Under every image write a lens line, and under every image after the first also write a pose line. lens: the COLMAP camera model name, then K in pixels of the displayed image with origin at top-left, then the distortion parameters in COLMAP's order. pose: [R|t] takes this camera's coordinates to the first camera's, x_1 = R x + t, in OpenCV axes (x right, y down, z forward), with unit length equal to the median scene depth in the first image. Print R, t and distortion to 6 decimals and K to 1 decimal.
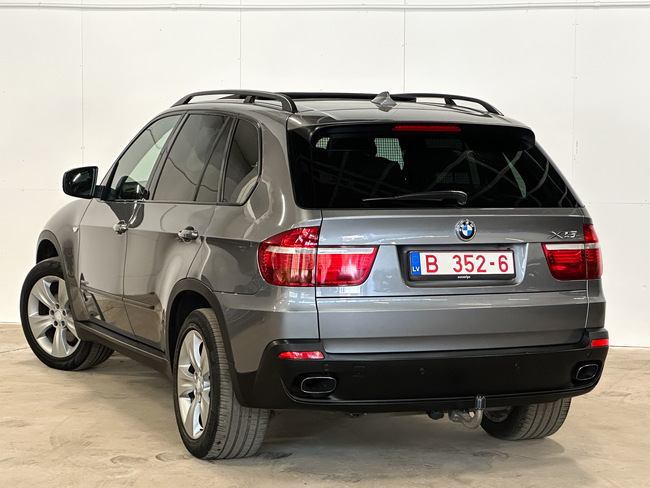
lens RADIAL K [[1805.9, 0, 325.0], [0, 1805.9, 244.0], [0, 0, 1]] dist [0.022603, -0.024500]
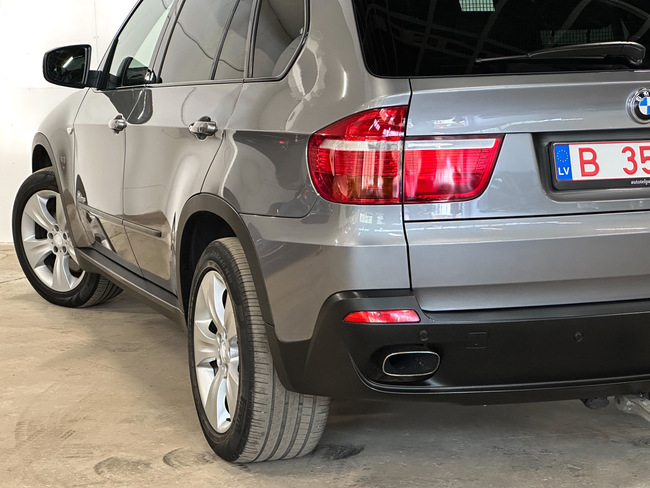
lens RADIAL K [[1459.3, 0, 325.0], [0, 1459.3, 244.0], [0, 0, 1]] dist [0.020934, 0.119225]
pose [[0.999459, -0.022975, -0.023543, -0.019071], [0.024412, 0.997737, 0.062644, 0.005211], [0.022050, -0.063185, 0.997758, 0.476938]]
